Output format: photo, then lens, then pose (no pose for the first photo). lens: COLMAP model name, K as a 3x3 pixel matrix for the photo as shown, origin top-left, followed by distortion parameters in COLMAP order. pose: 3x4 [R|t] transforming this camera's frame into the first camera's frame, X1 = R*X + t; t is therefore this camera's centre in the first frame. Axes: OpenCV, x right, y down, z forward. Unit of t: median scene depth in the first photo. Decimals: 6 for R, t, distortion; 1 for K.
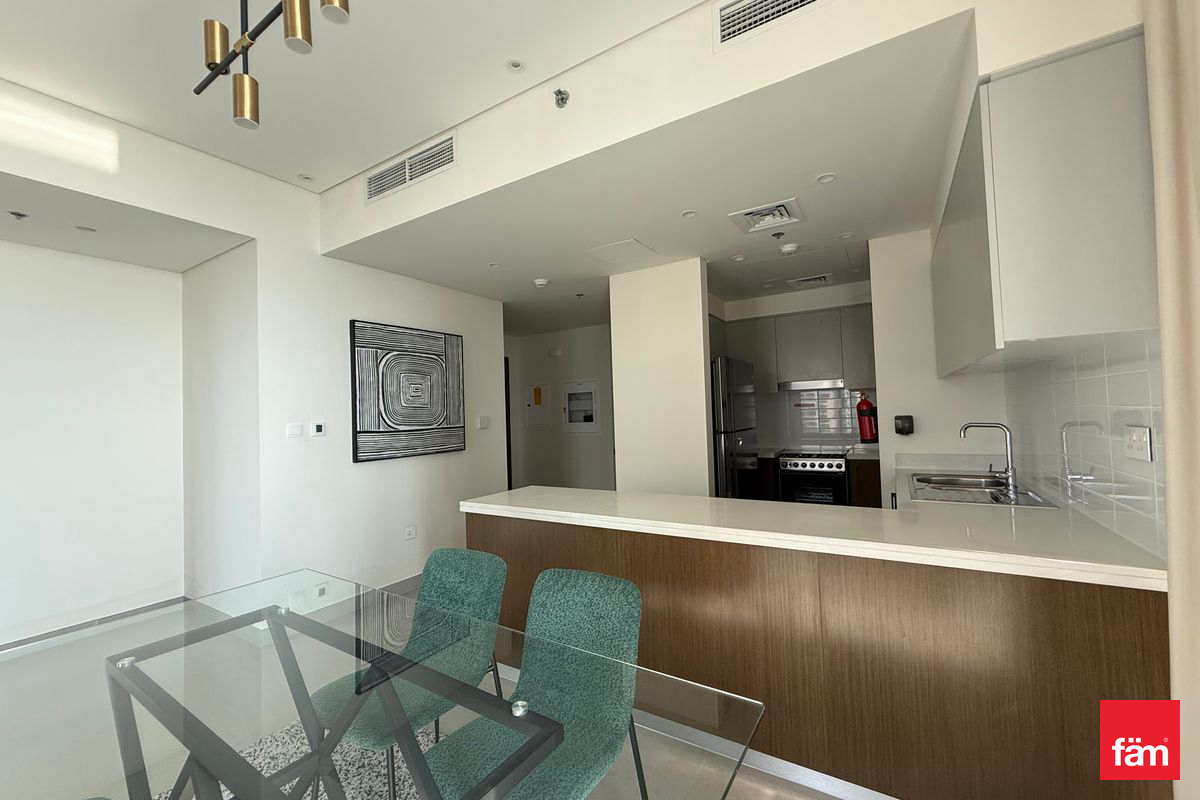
lens RADIAL K [[476.9, 0, 600.0], [0, 476.9, 400.0], [0, 0, 1]] dist [0.001104, -0.000231]
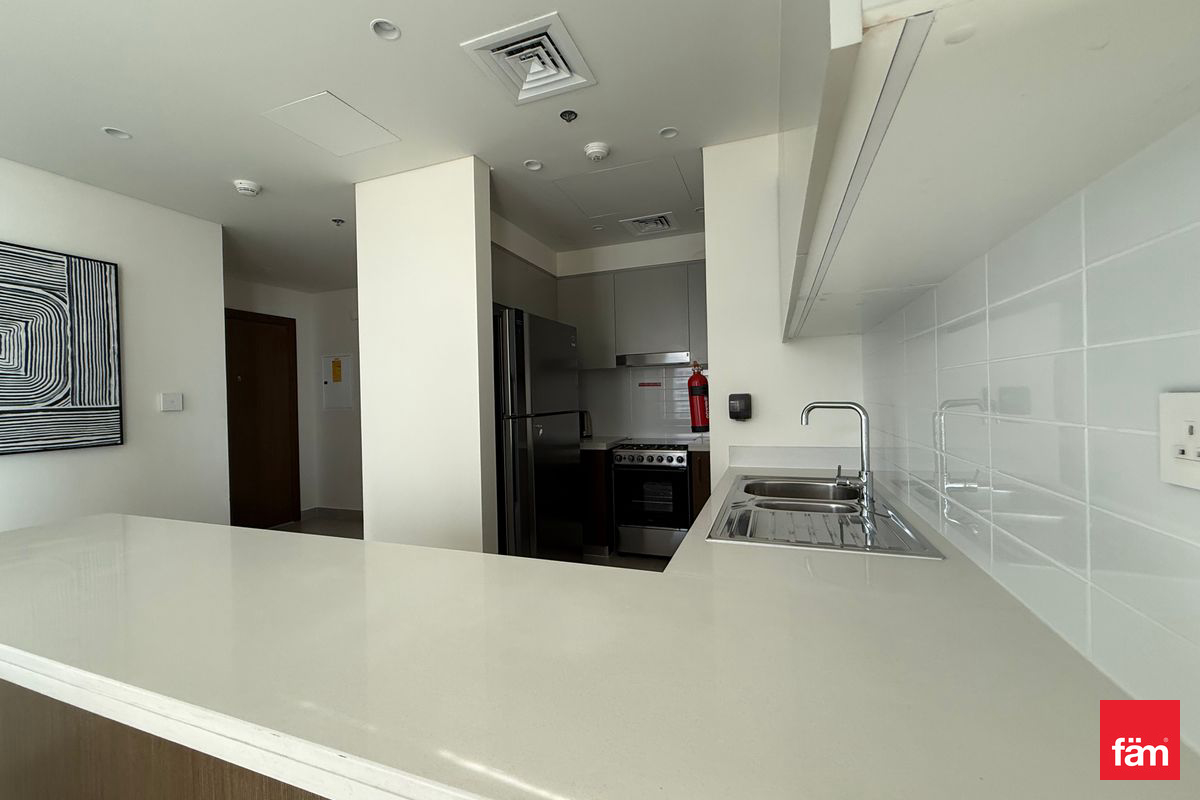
lens RADIAL K [[476.9, 0, 600.0], [0, 476.9, 400.0], [0, 0, 1]] dist [0.001104, -0.000231]
pose [[0.980340, 0.008587, 0.197130, 0.235757], [-0.014266, 0.999523, 0.027407, 0.020706], [-0.196800, -0.029680, 0.979994, 0.274248]]
